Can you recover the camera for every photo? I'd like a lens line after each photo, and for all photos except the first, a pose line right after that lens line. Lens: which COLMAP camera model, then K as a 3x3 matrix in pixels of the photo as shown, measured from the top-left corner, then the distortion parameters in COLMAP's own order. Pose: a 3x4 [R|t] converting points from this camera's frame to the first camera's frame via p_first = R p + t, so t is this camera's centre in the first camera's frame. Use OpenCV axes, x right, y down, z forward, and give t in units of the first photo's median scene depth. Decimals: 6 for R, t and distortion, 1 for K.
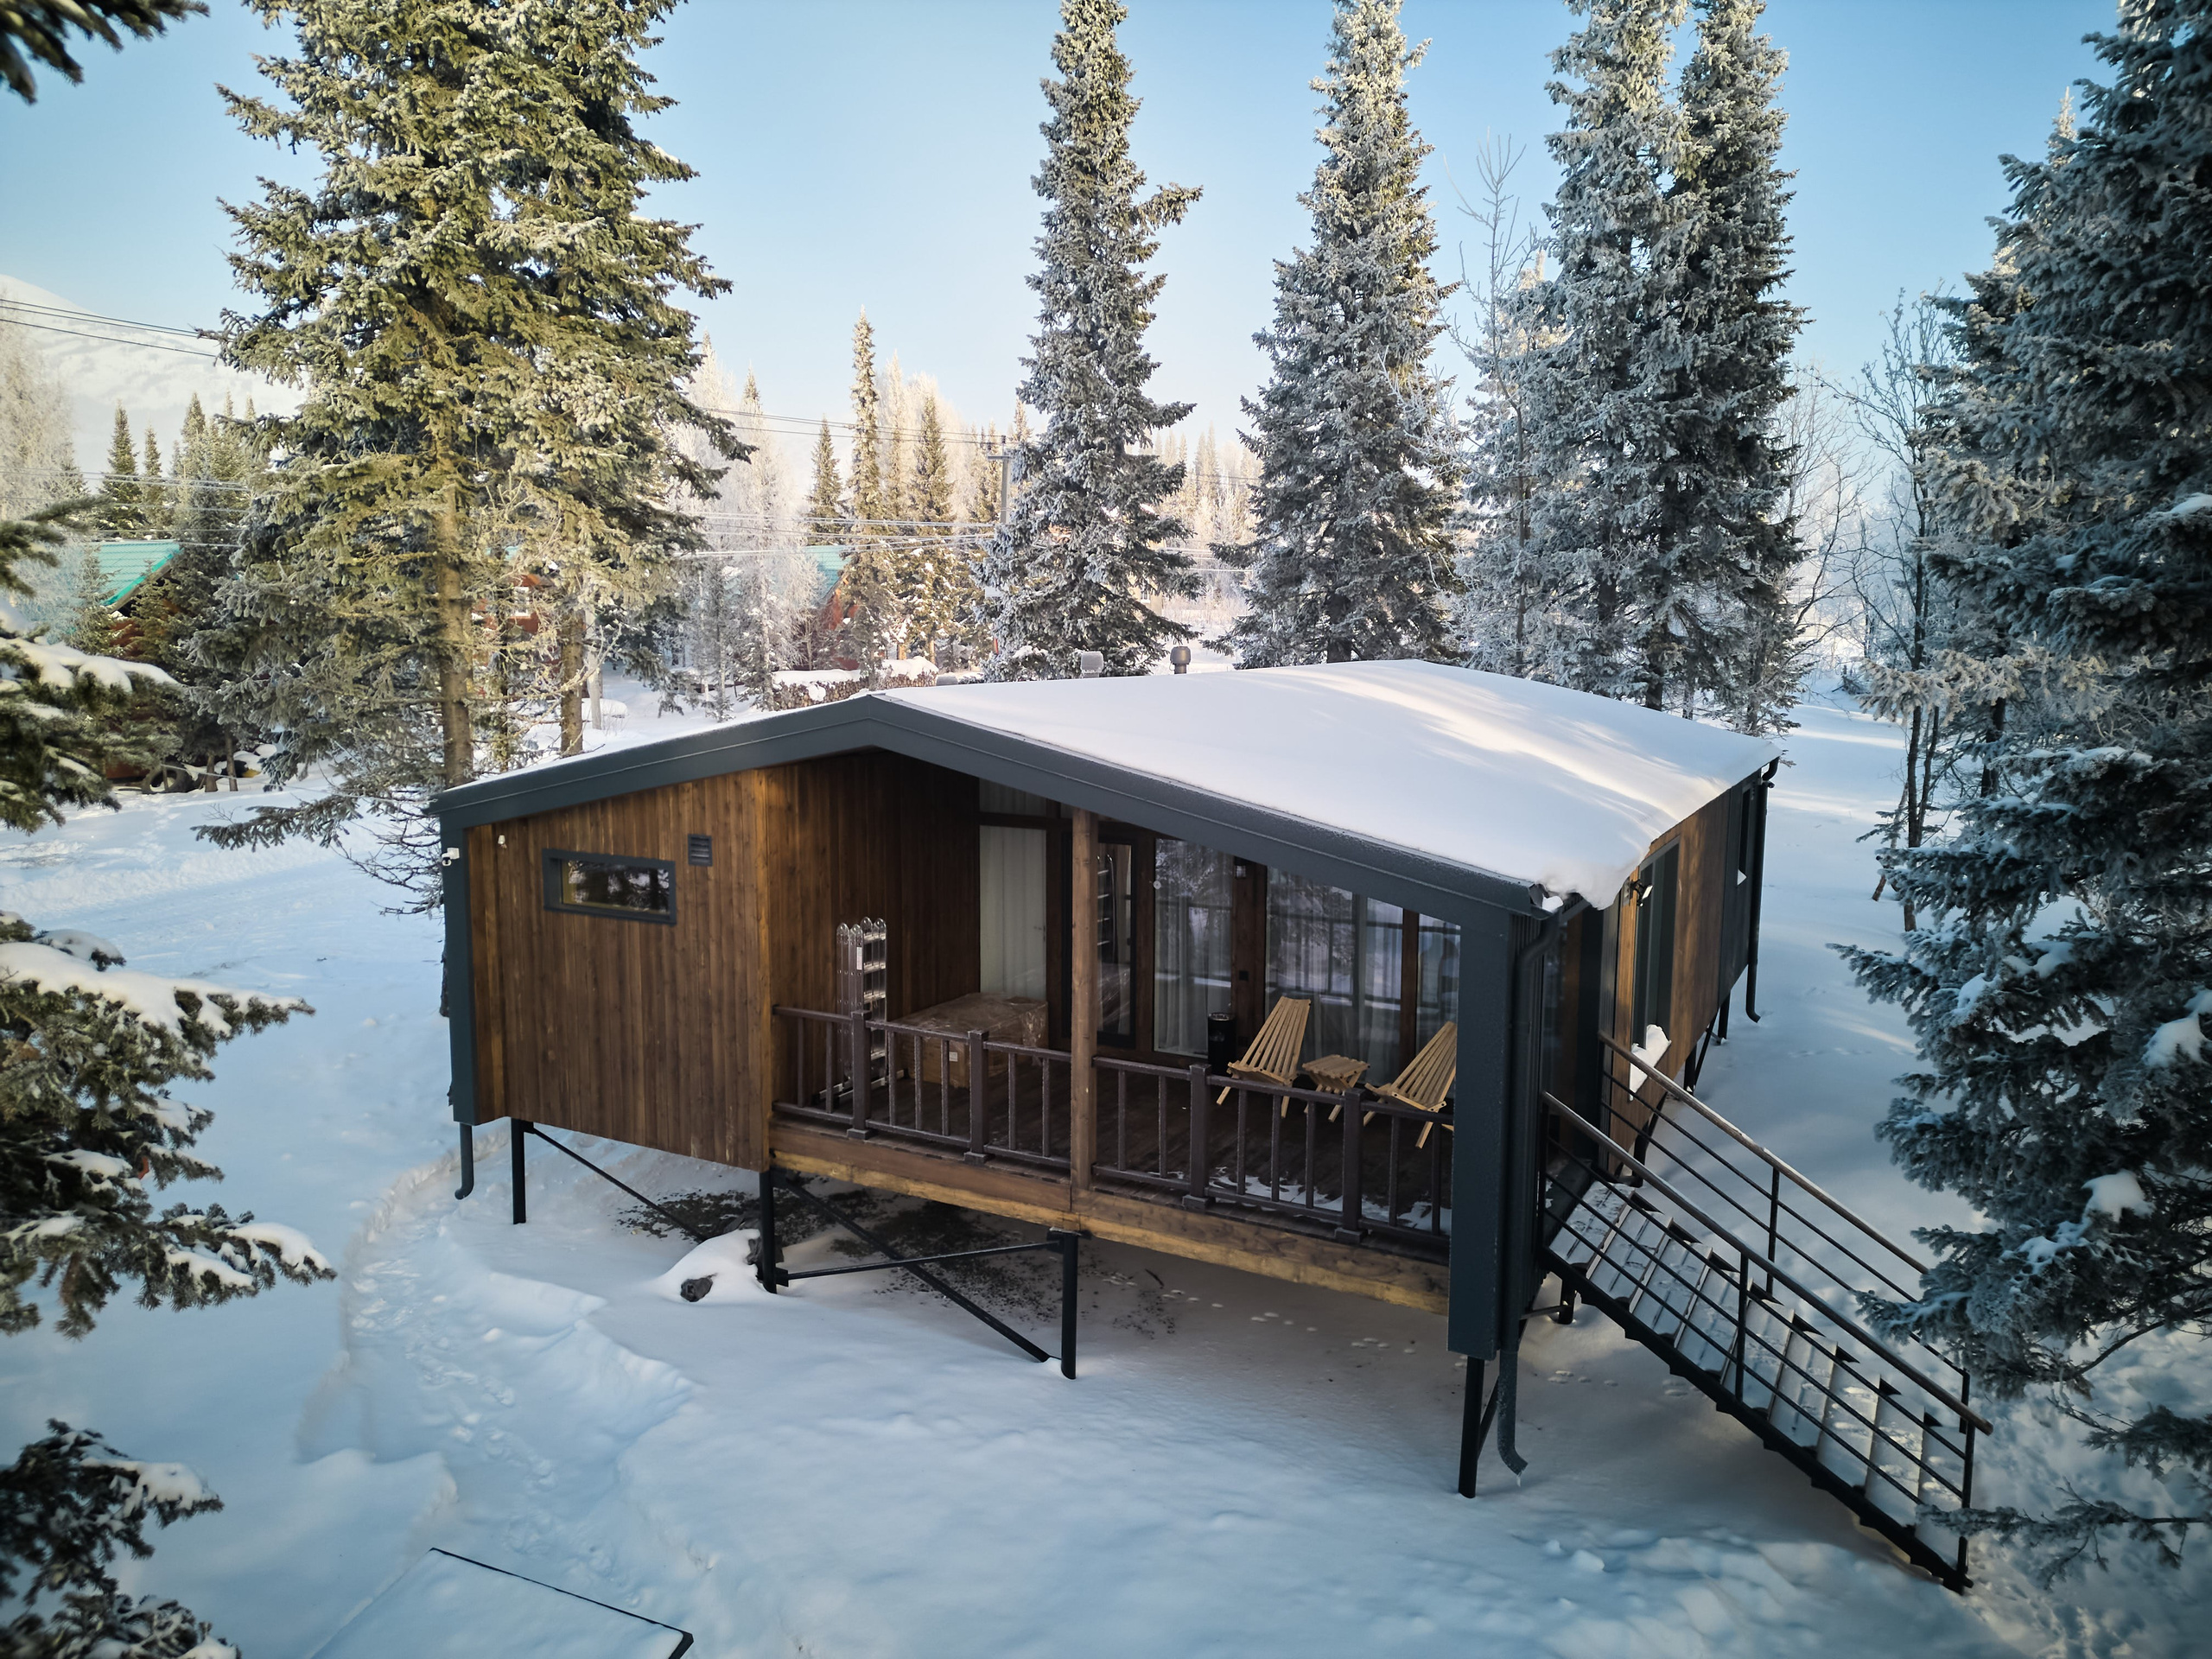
lens RADIAL K [[1534.2, 0, 1107.2], [0, 1534.2, 825.4], [0, 0, 1]] dist [0.083140, -0.070409]
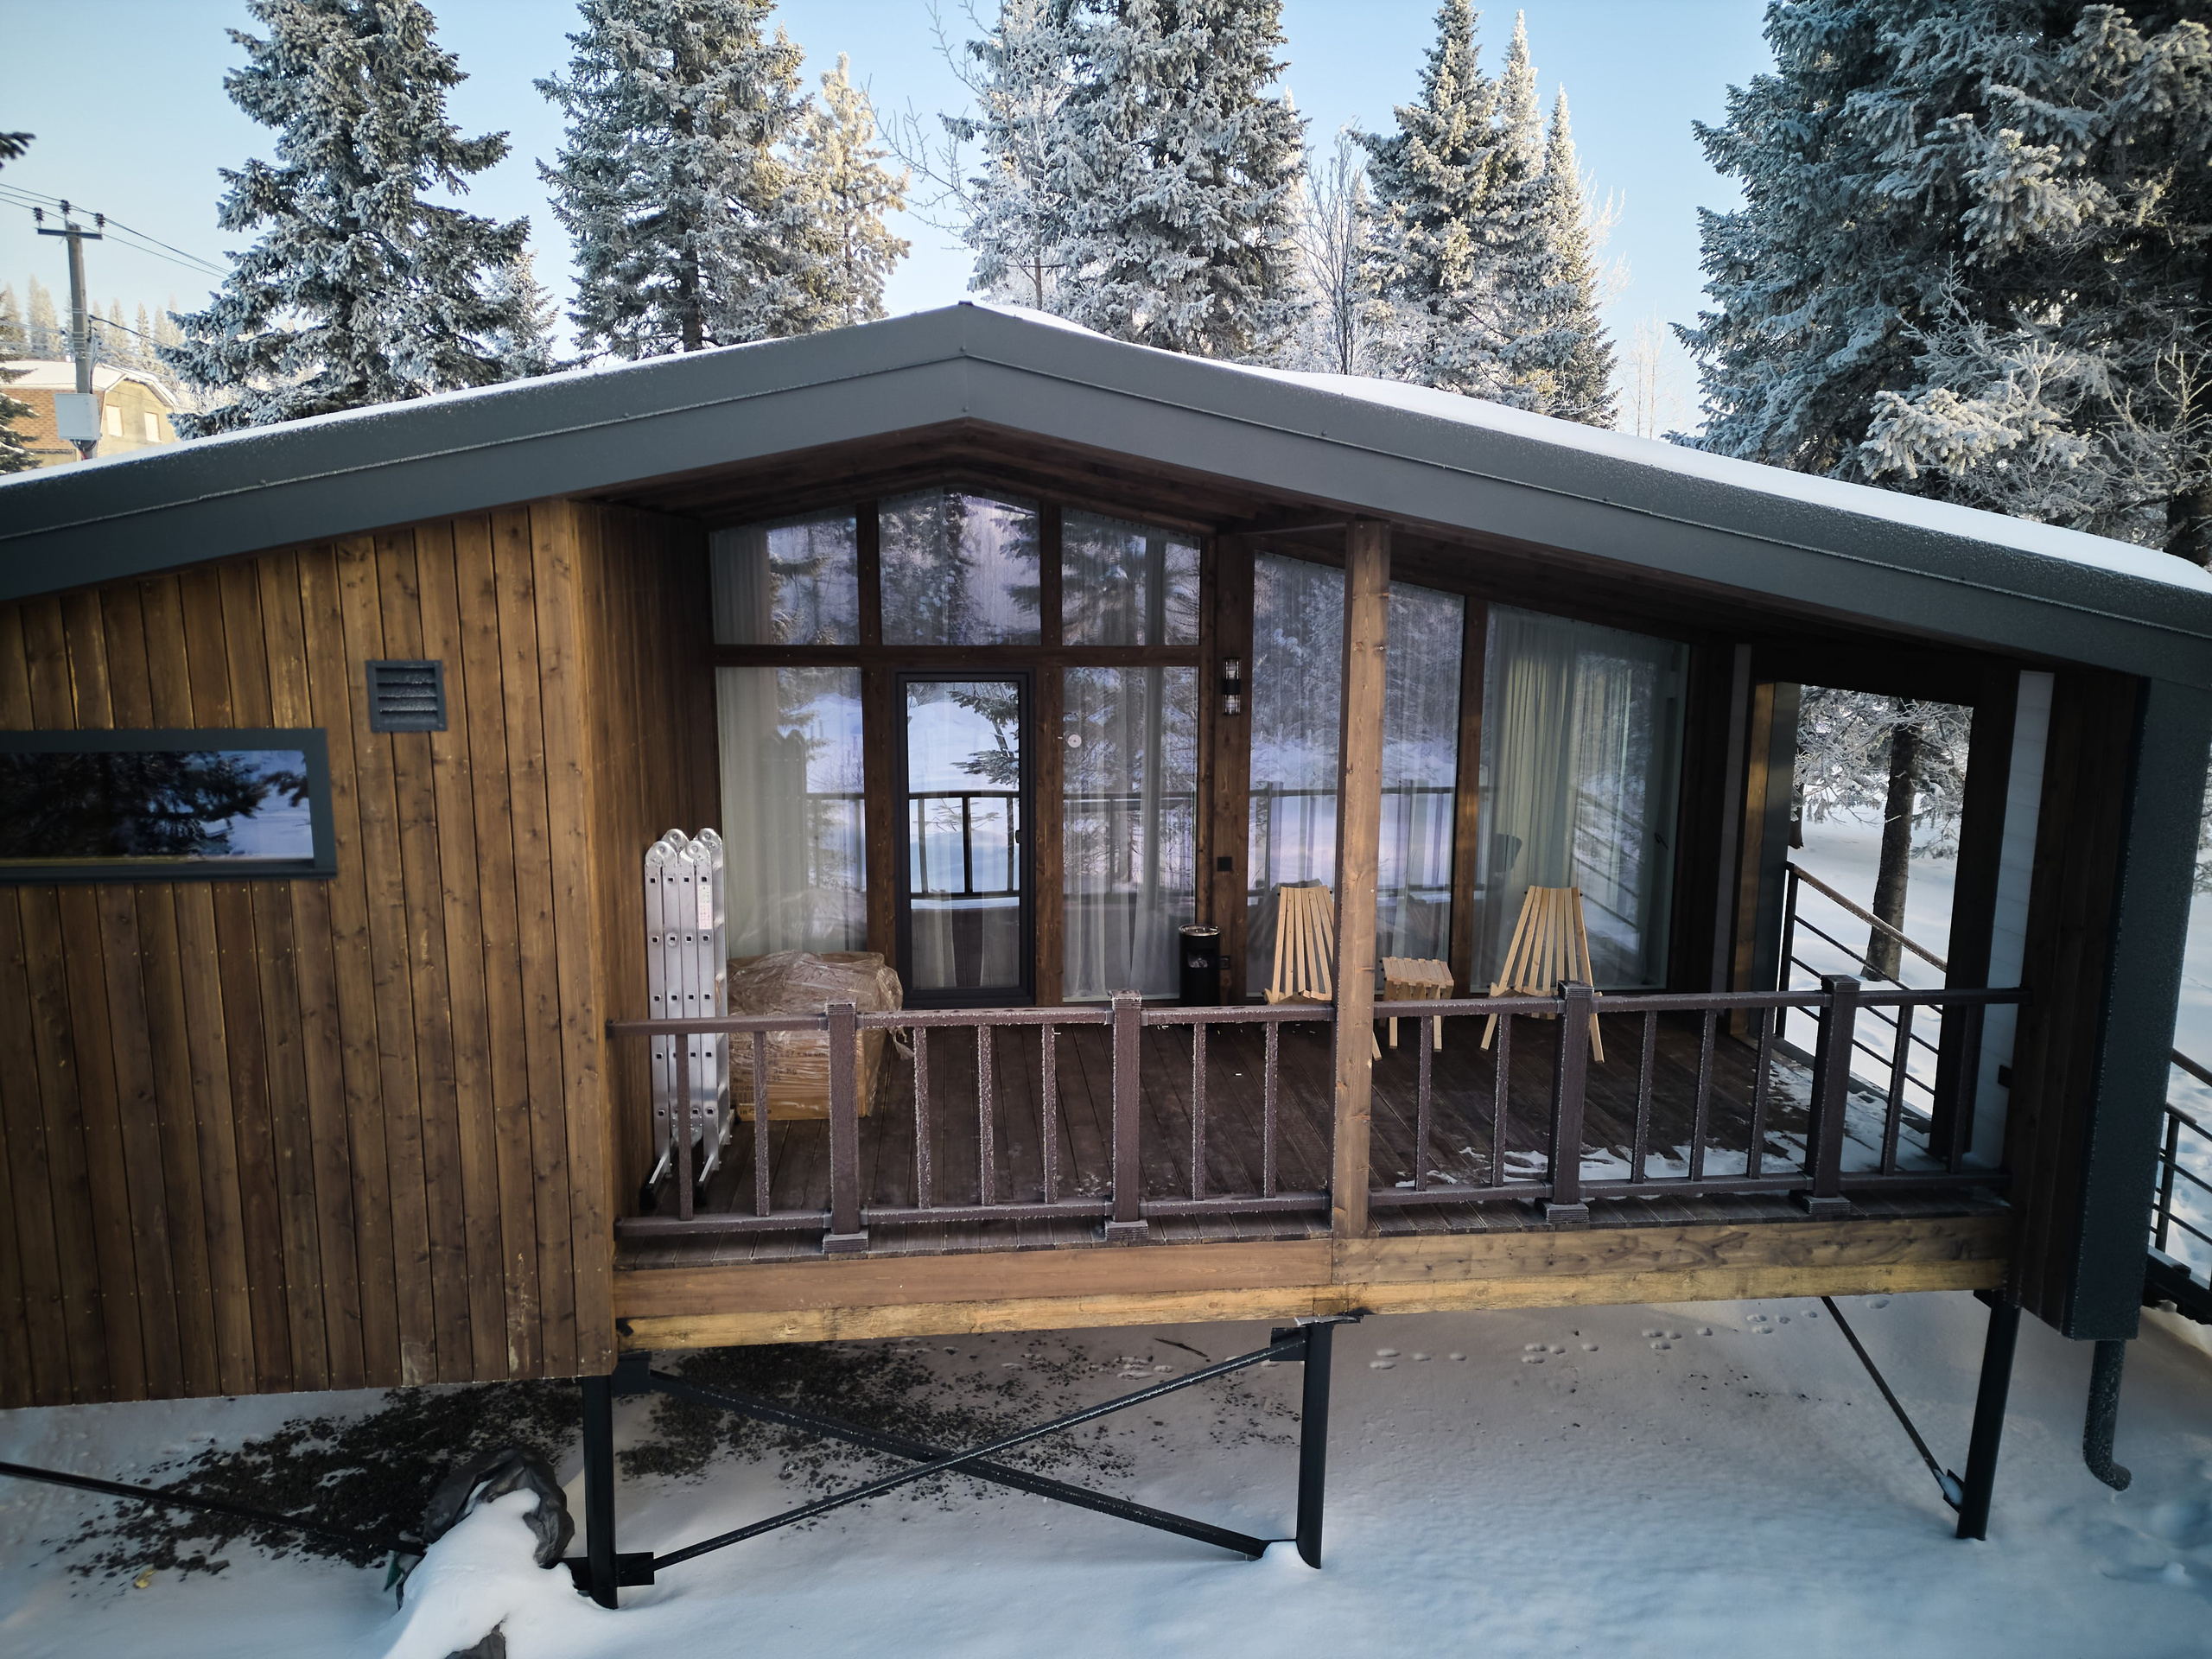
lens RADIAL K [[1534.2, 0, 1108.6], [0, 1534.2, 826.0], [0, 0, 1]] dist [0.083140, -0.070409]
pose [[0.821376, -0.097989, 0.561908, -0.380726], [0.074342, 0.995121, 0.064865, 0.041910], [-0.565522, -0.011505, 0.824653, 0.571441]]
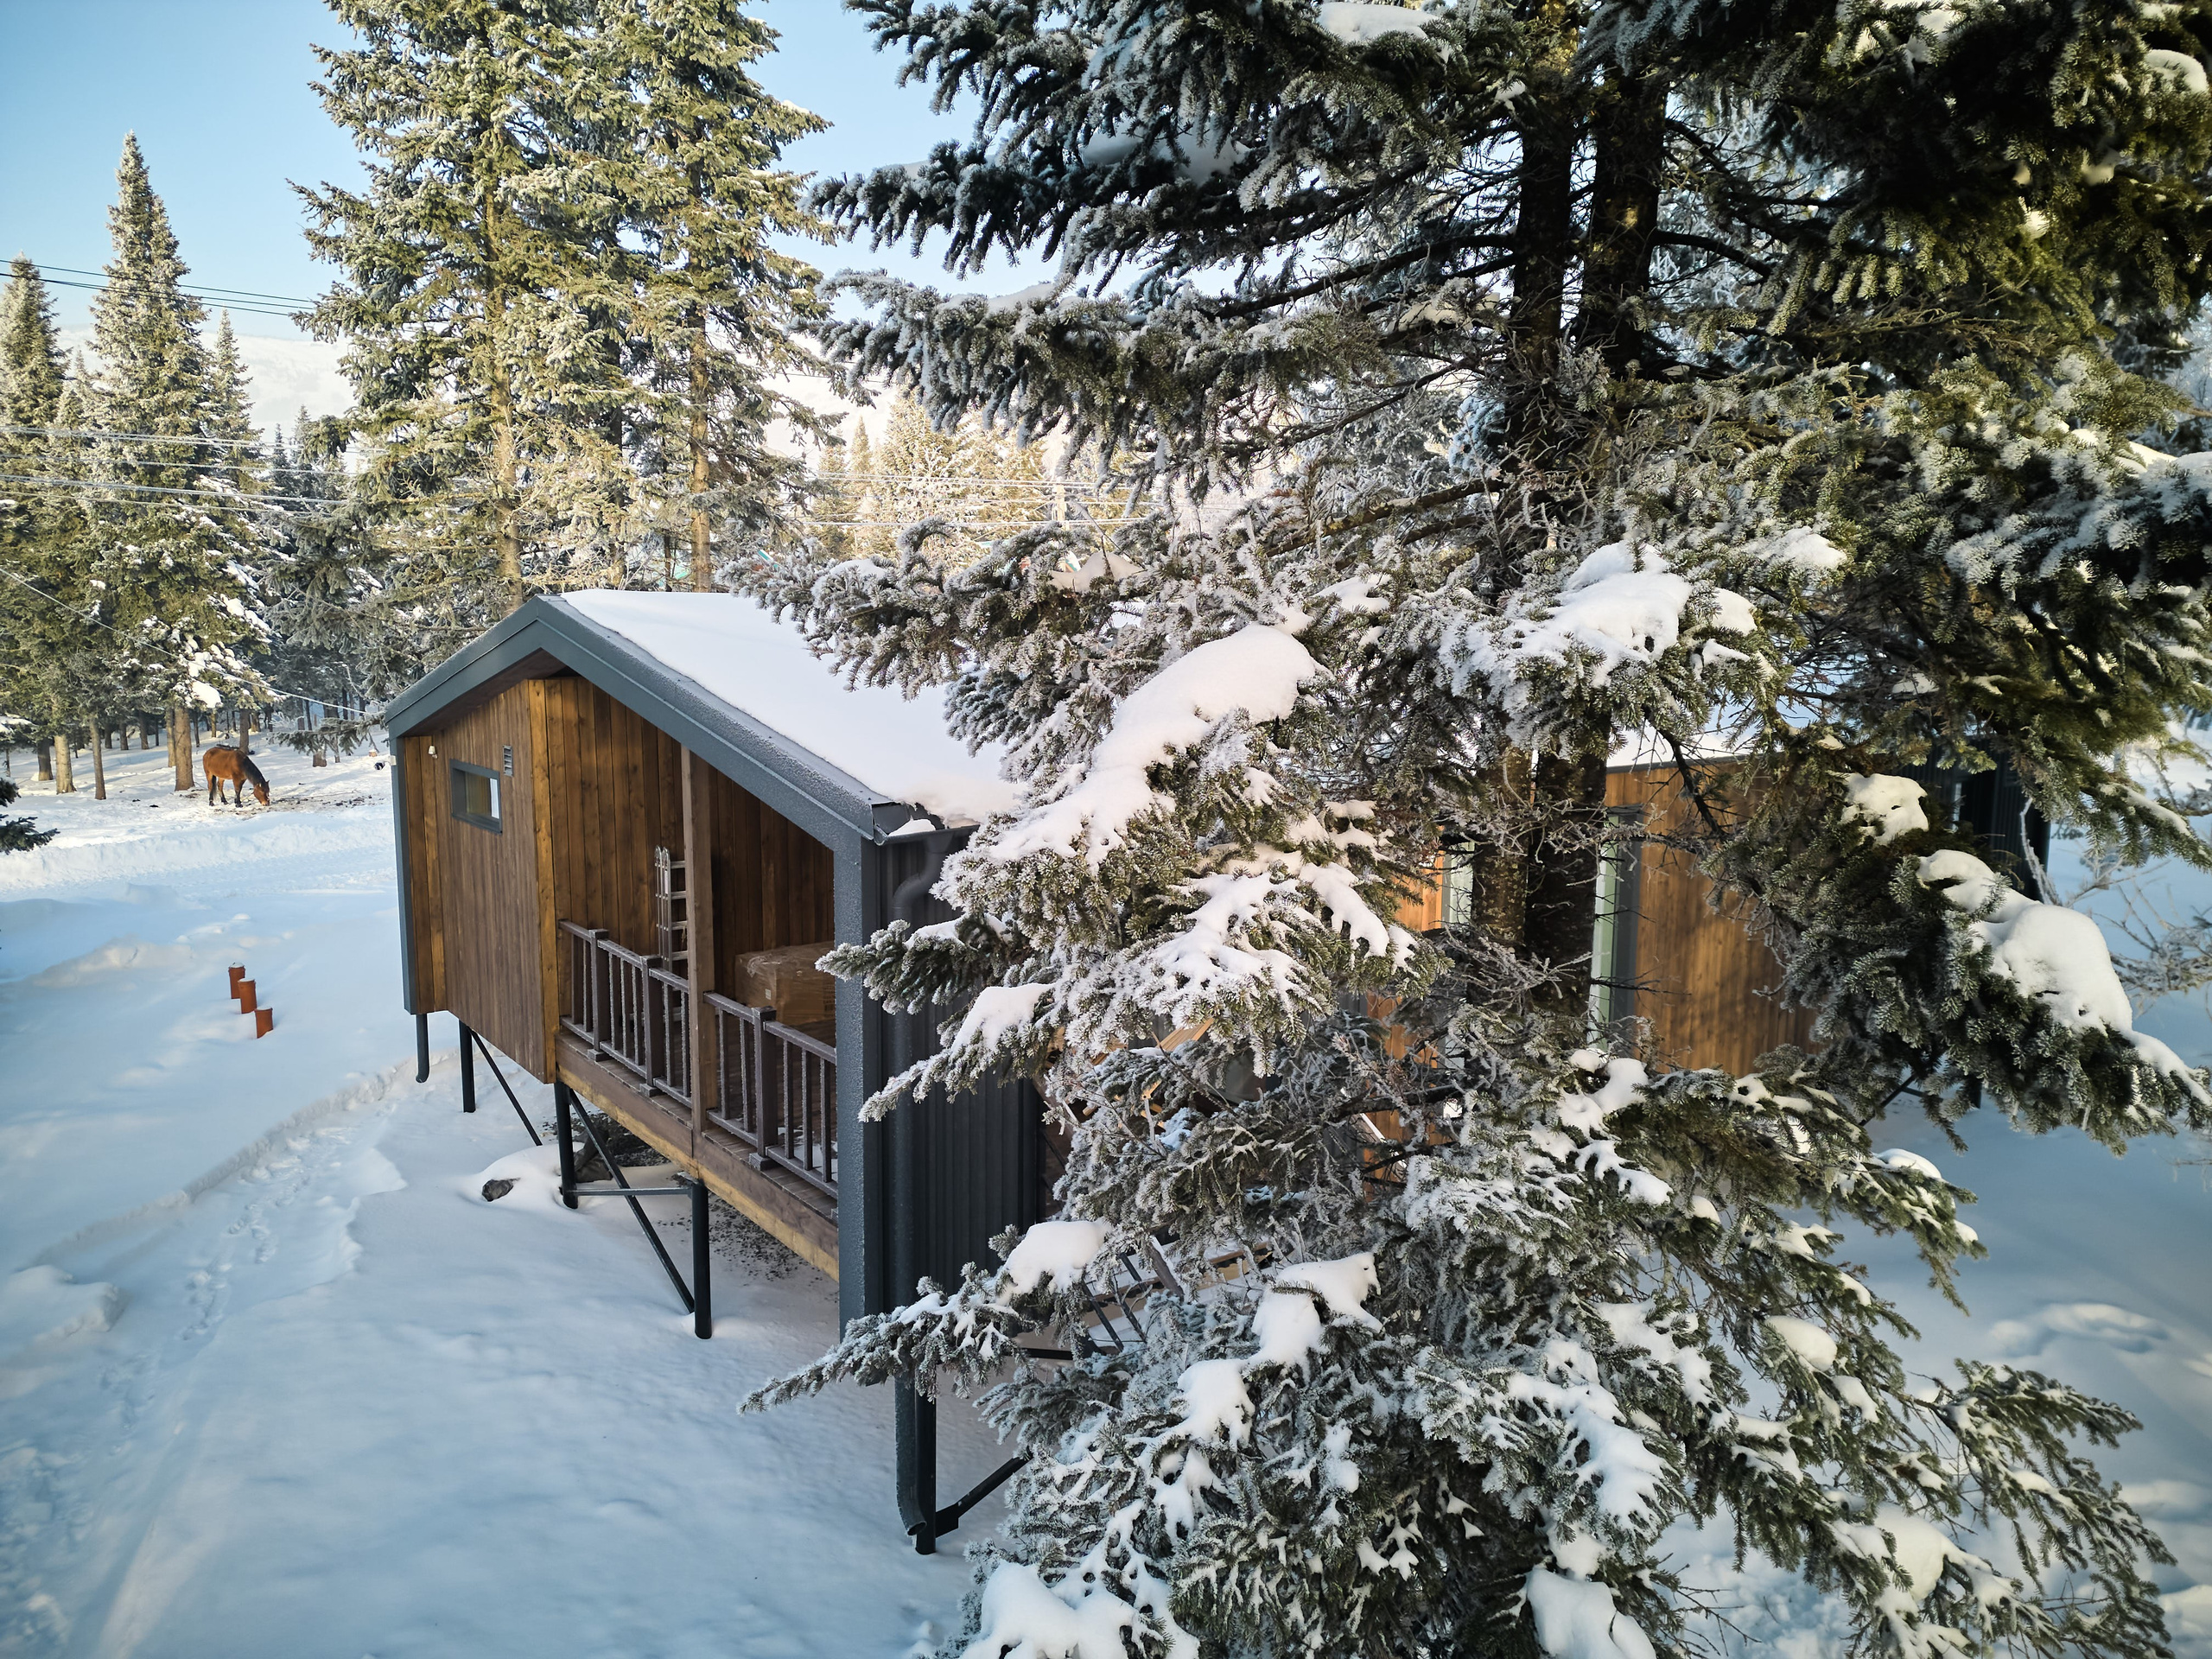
lens RADIAL K [[1534.2, 0, 1114.4], [0, 1534.2, 817.5], [0, 0, 1]] dist [0.083140, -0.070409]
pose [[0.913709, 0.051476, -0.403095, 0.557699], [-0.052020, 0.998600, 0.009609, 0.024994], [0.403025, 0.012189, 0.915108, 0.244504]]
